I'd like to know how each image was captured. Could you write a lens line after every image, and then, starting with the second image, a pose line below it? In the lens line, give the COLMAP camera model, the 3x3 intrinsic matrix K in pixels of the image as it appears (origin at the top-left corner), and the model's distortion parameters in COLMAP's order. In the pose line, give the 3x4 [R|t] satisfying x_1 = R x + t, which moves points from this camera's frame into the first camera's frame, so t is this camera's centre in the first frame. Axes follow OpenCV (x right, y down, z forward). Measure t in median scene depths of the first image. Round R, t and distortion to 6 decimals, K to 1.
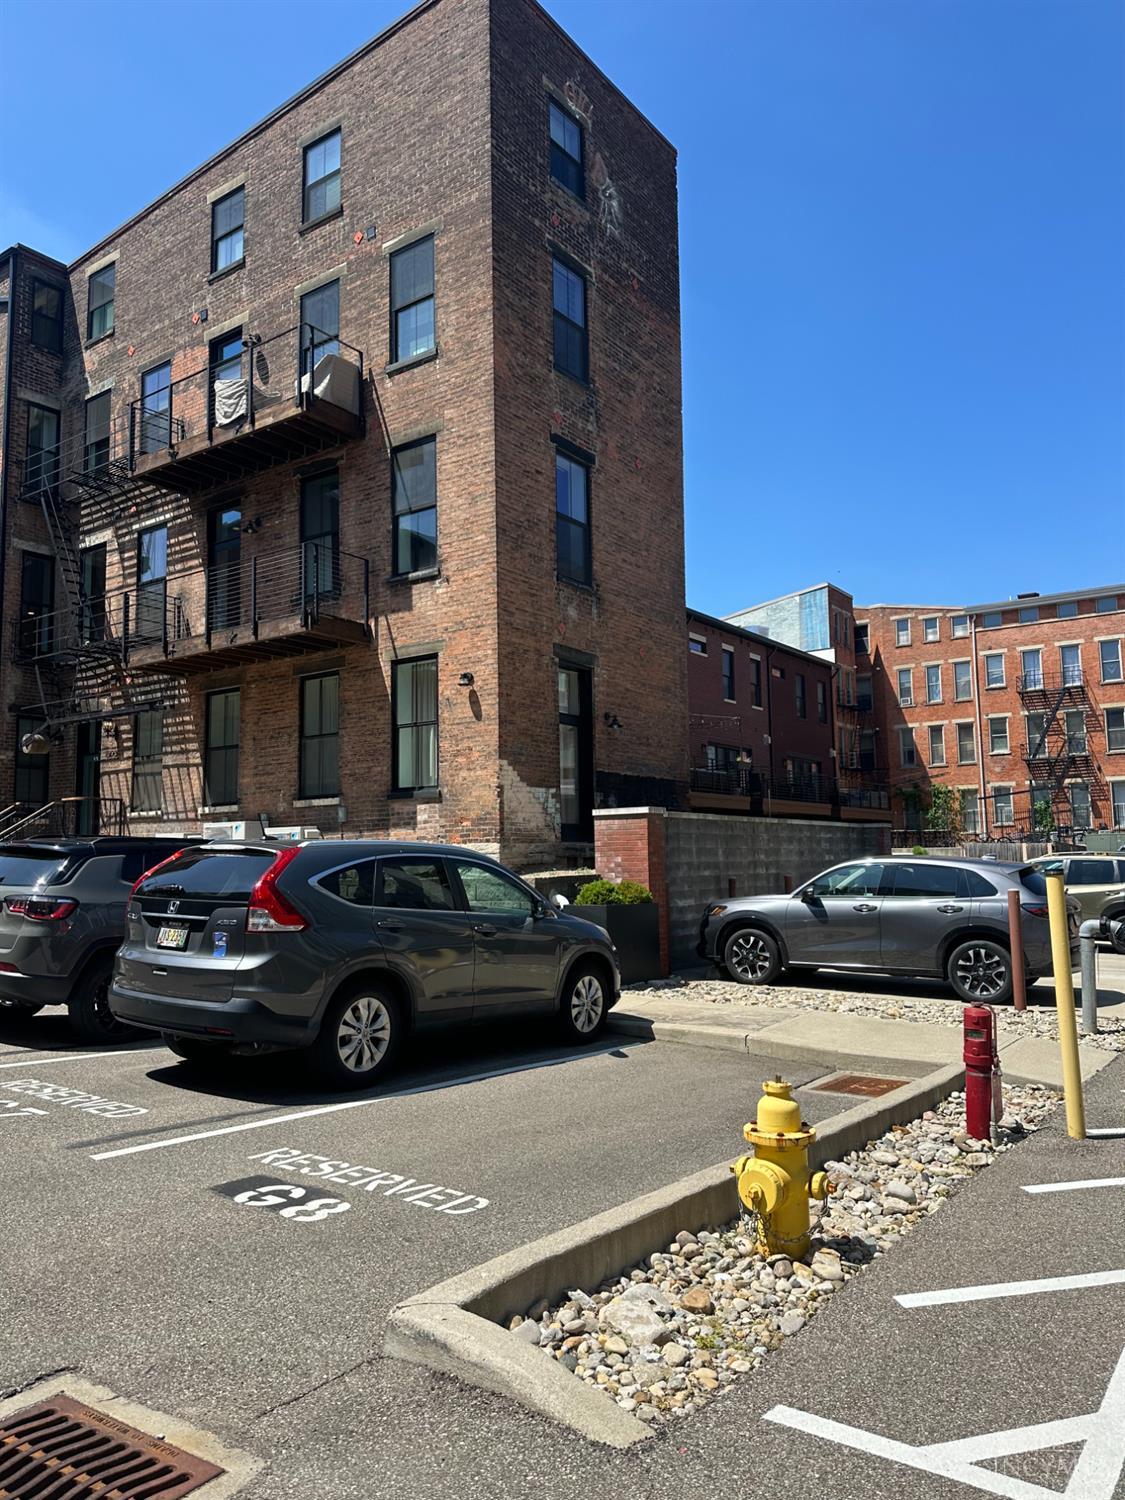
lens RADIAL K [[1053.7, 0, 562.5], [0, 1053.7, 750.0], [0, 0, 1]] dist [0.138818, -0.235259]
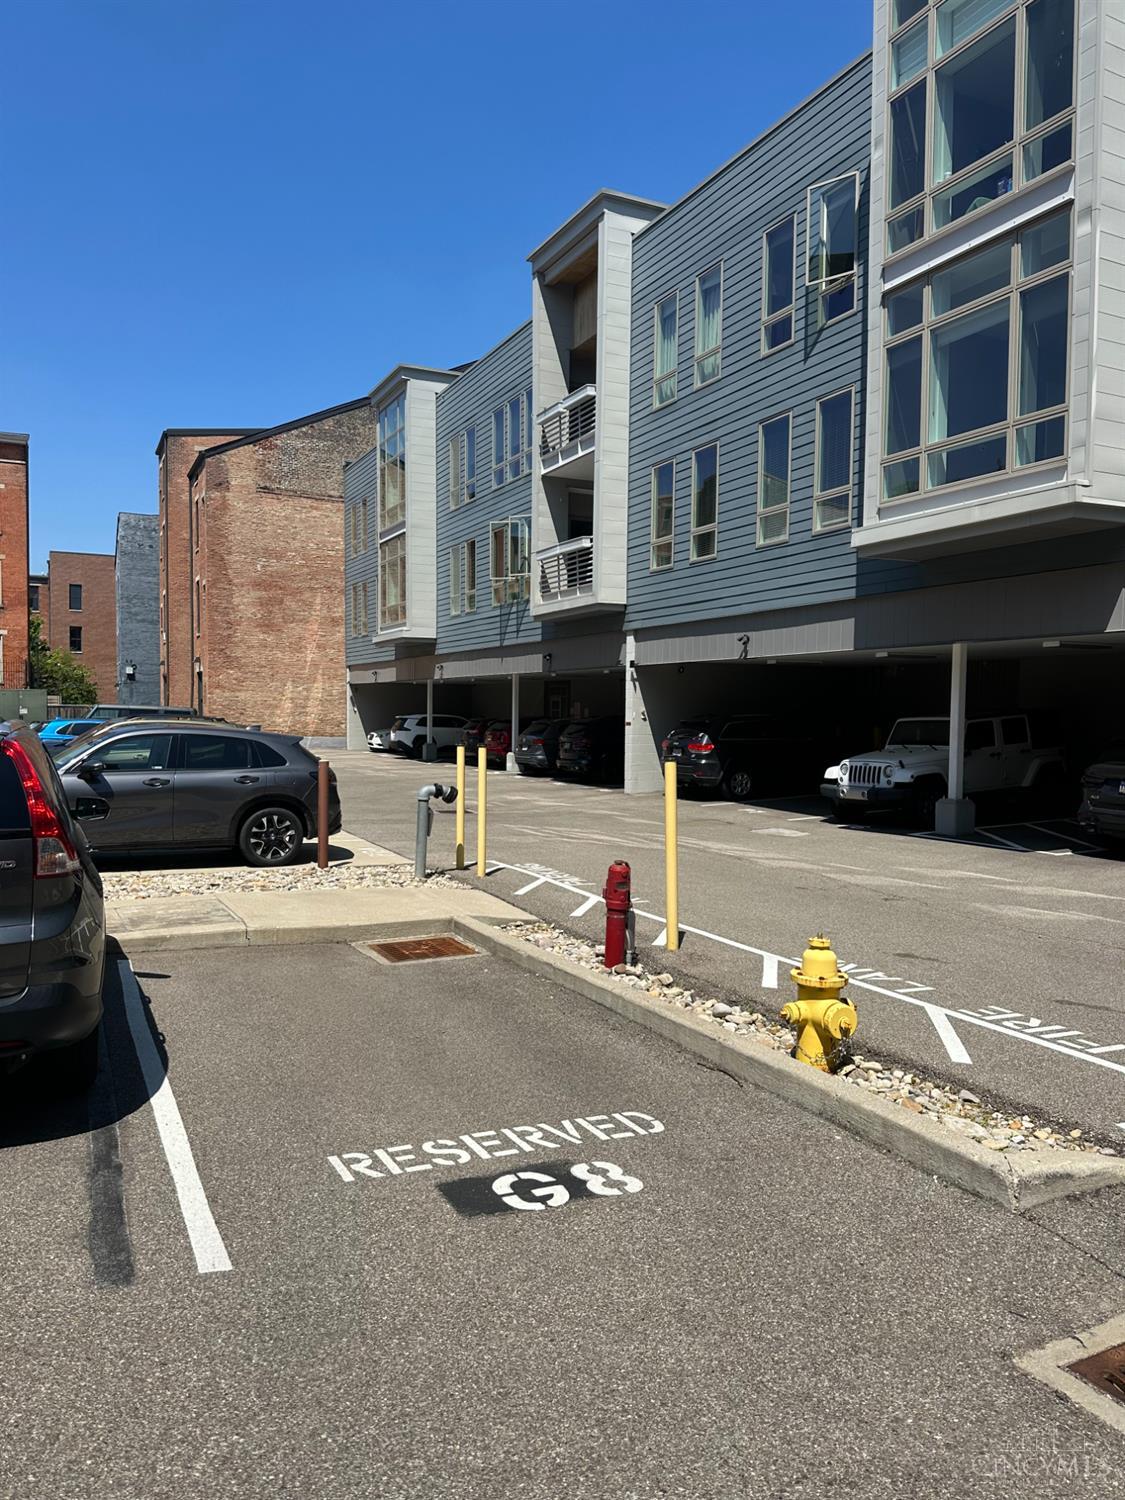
lens RADIAL K [[1053.7, 0, 562.5], [0, 1053.7, 750.0], [0, 0, 1]] dist [0.138818, -0.235259]
pose [[0.472837, -0.011698, 0.881072, -0.245965], [-0.111714, 0.991047, 0.073111, 0.008382], [-0.874040, -0.132997, 0.467297, 0.168661]]
